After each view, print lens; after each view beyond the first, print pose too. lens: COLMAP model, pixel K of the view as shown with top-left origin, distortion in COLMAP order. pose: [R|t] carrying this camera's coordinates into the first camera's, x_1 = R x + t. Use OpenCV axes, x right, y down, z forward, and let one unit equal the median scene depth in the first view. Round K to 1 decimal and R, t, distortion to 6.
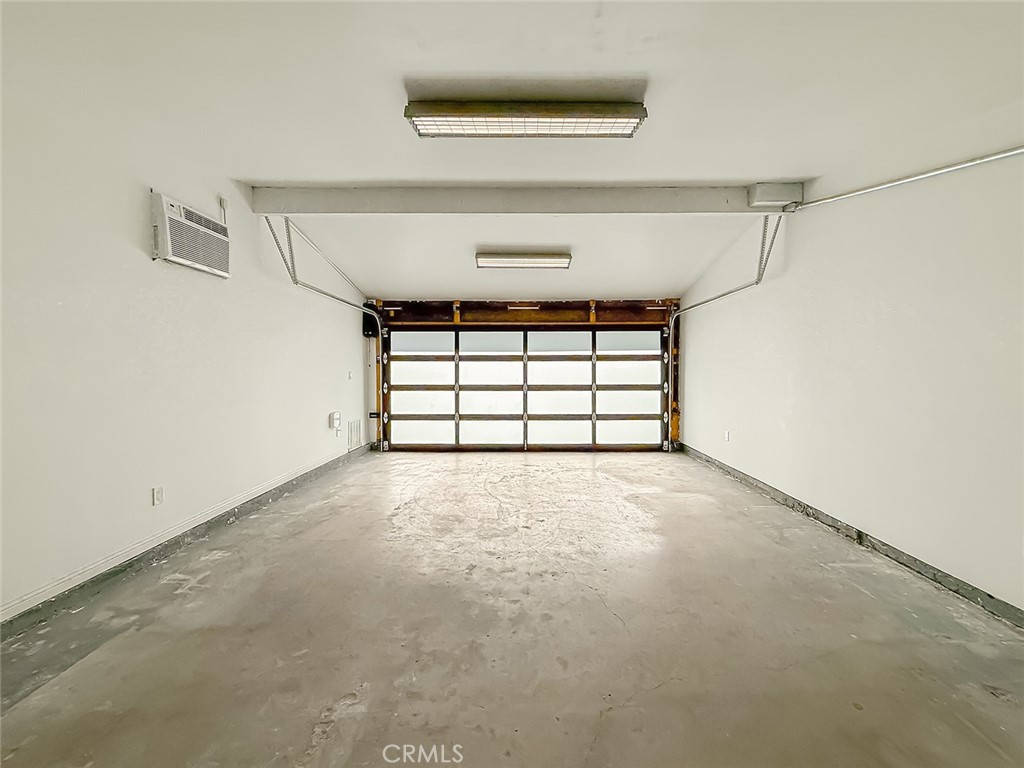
lens RADIAL K [[420.2, 0, 518.4], [0, 420.2, 371.9], [0, 0, 1]] dist [-0.001662, -0.000212]
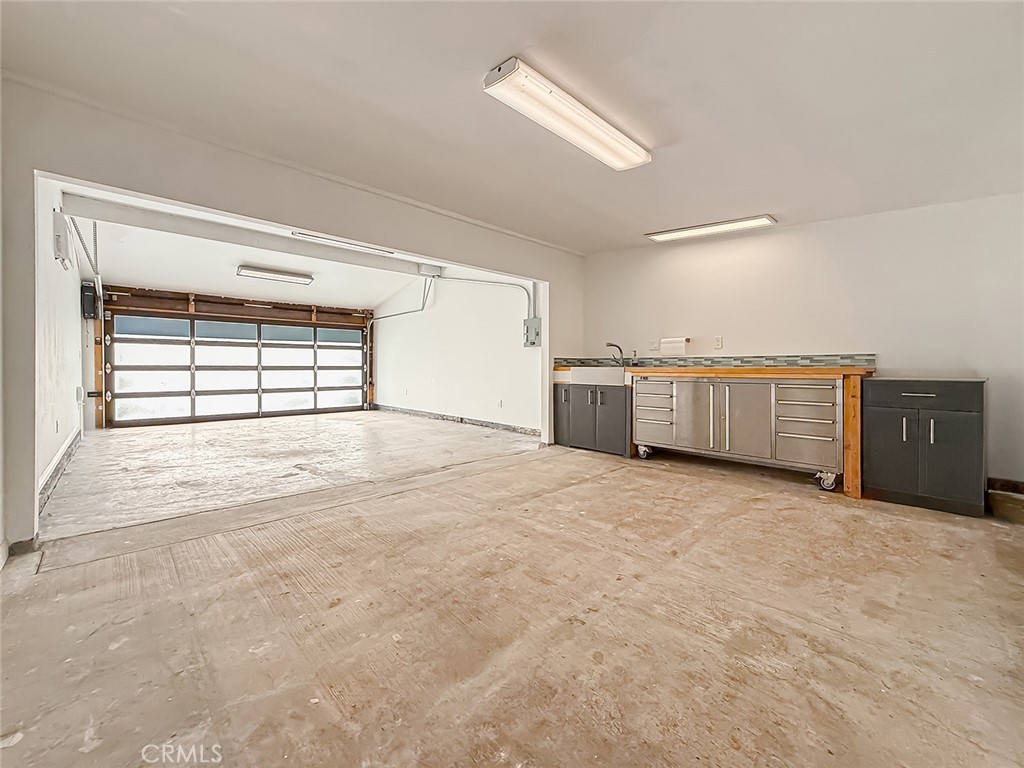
lens RADIAL K [[420.2, 0, 518.4], [0, 420.2, 371.9], [0, 0, 1]] dist [-0.001662, -0.000212]
pose [[0.712189, -0.006256, 0.701960, -0.321373], [0.004756, 0.999980, 0.004087, 0.048182], [-0.701972, 0.000428, 0.712204, -0.470397]]
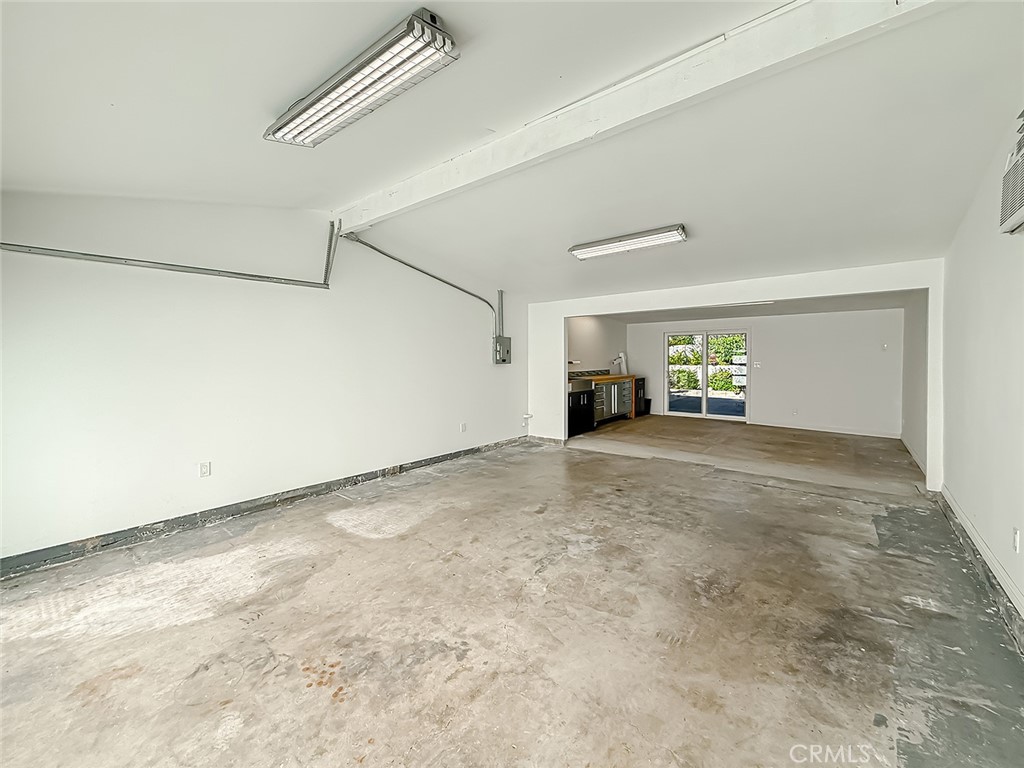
lens RADIAL K [[420.2, 0, 518.4], [0, 420.2, 371.9], [0, 0, 1]] dist [-0.001662, -0.000212]
pose [[-0.793304, -0.013141, 0.608684, -0.267438], [0.012978, 0.999175, 0.038486, -0.023104], [-0.608687, 0.038431, -0.792479, 0.956400]]
